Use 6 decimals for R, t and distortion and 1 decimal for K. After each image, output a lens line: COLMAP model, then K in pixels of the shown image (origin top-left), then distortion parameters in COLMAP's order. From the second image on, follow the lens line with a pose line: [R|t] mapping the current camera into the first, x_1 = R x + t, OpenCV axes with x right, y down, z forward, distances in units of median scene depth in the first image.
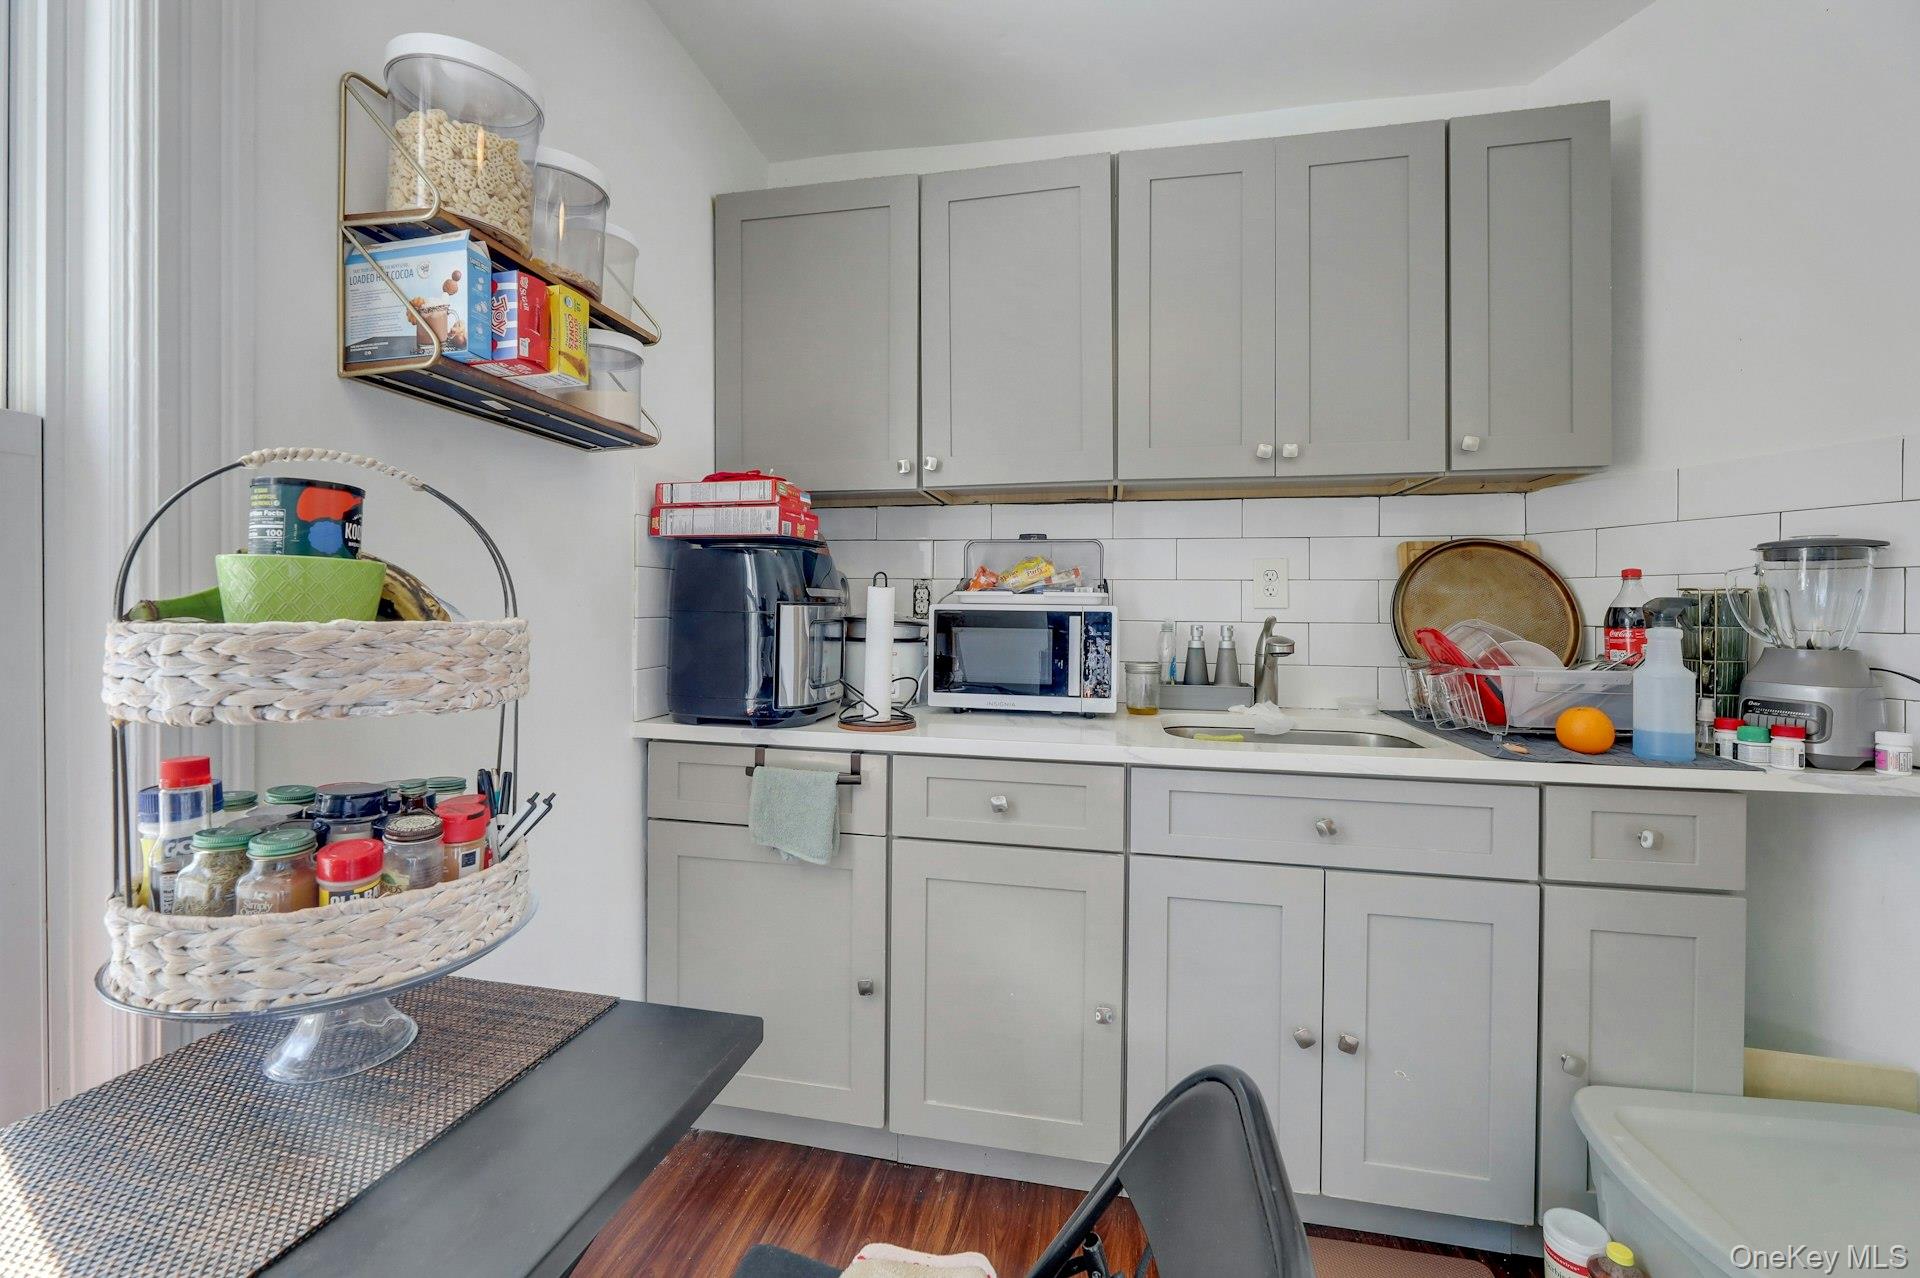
lens RADIAL K [[789.8, 0, 959.5], [0, 789.8, 618.0], [0, 0, 1]] dist [-0.013563, -0.000544]
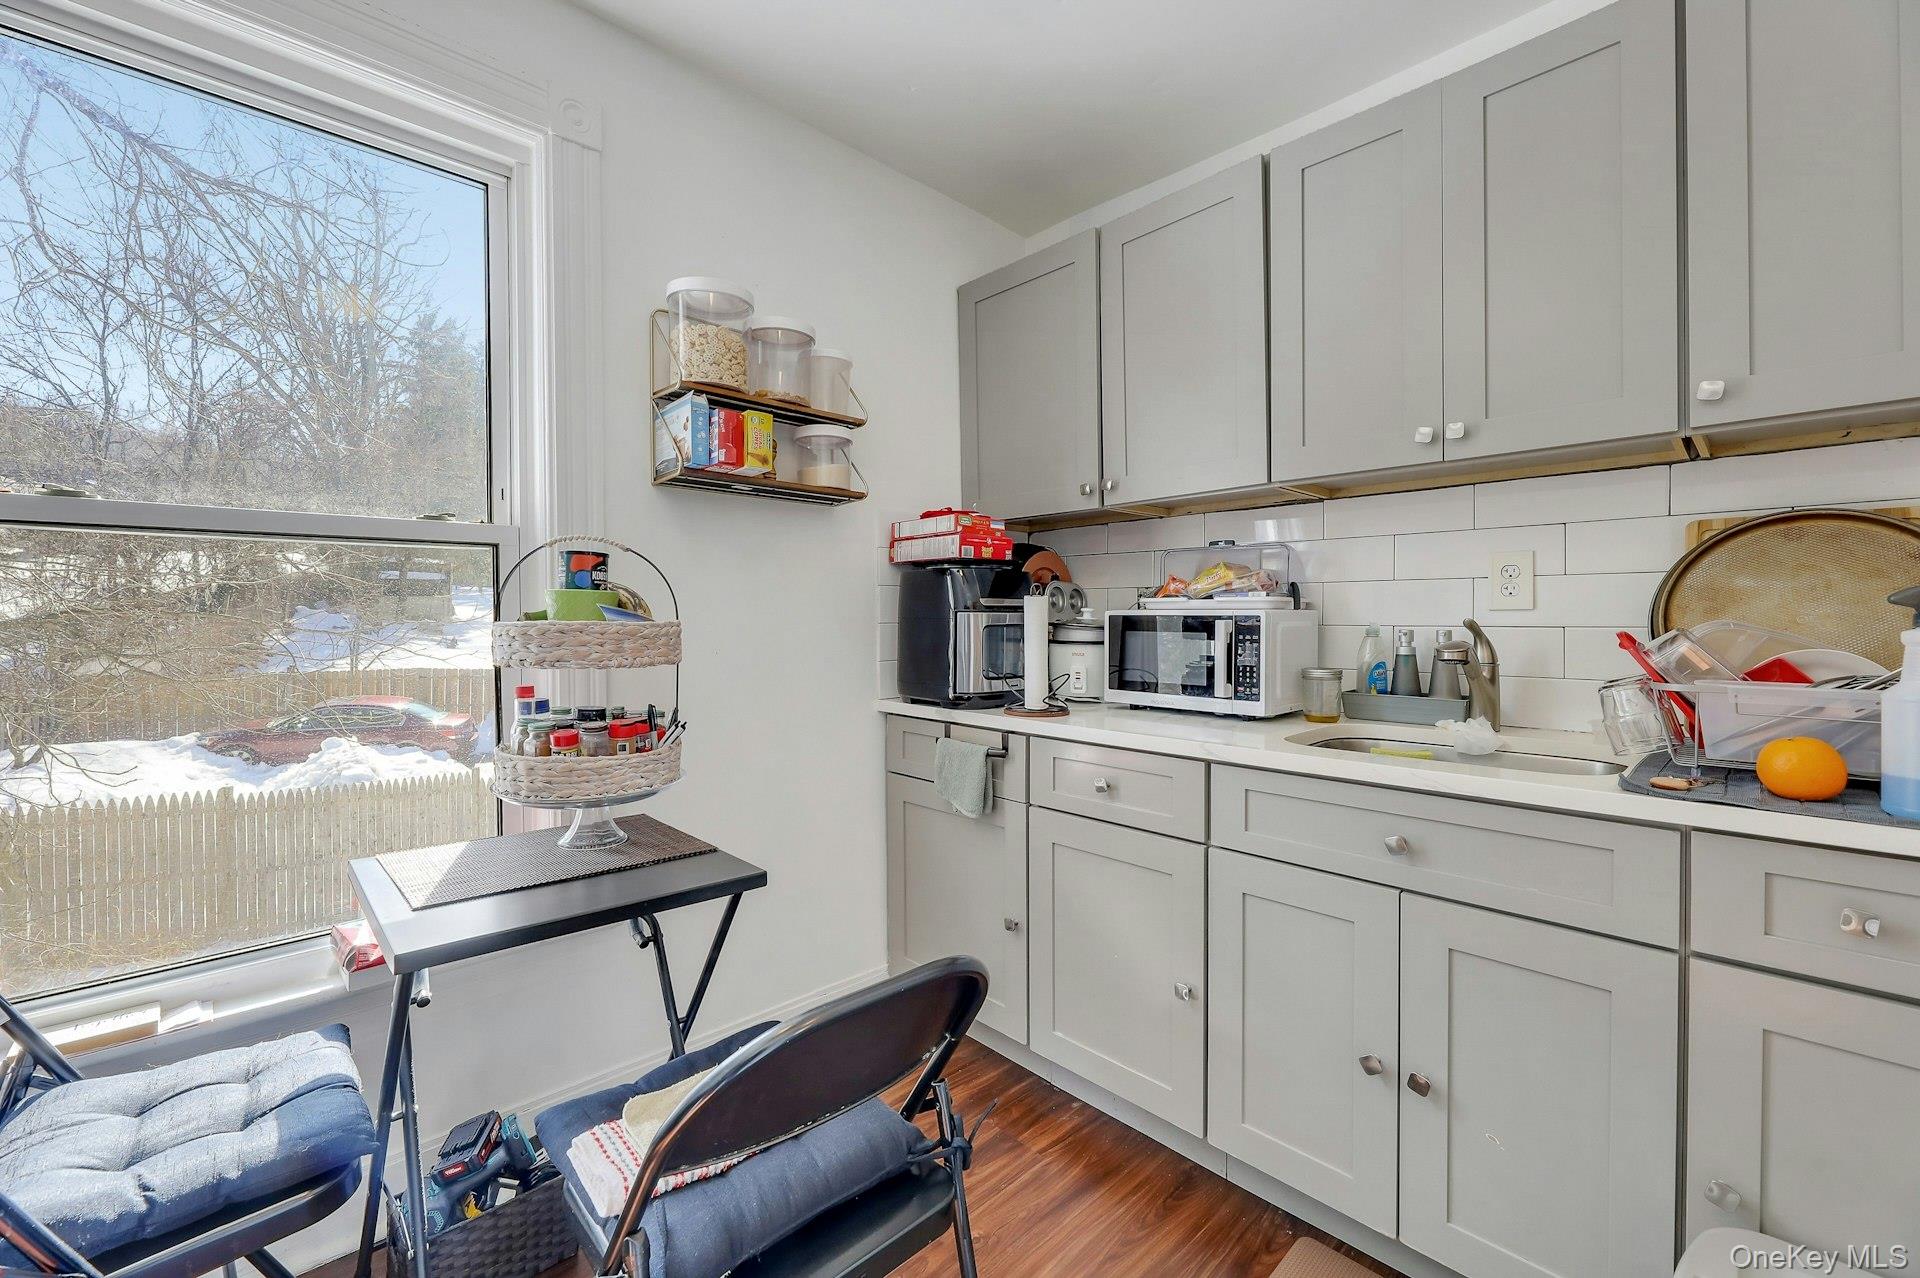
lens RADIAL K [[789.8, 0, 971.7], [0, 789.8, 637.9], [0, 0, 1]] dist [-0.013563, -0.000544]
pose [[0.825343, 0.005617, -0.564603, 0.503326], [0.000790, 0.999938, 0.011103, 0.010364], [0.564631, -0.009610, 0.825288, -0.038343]]
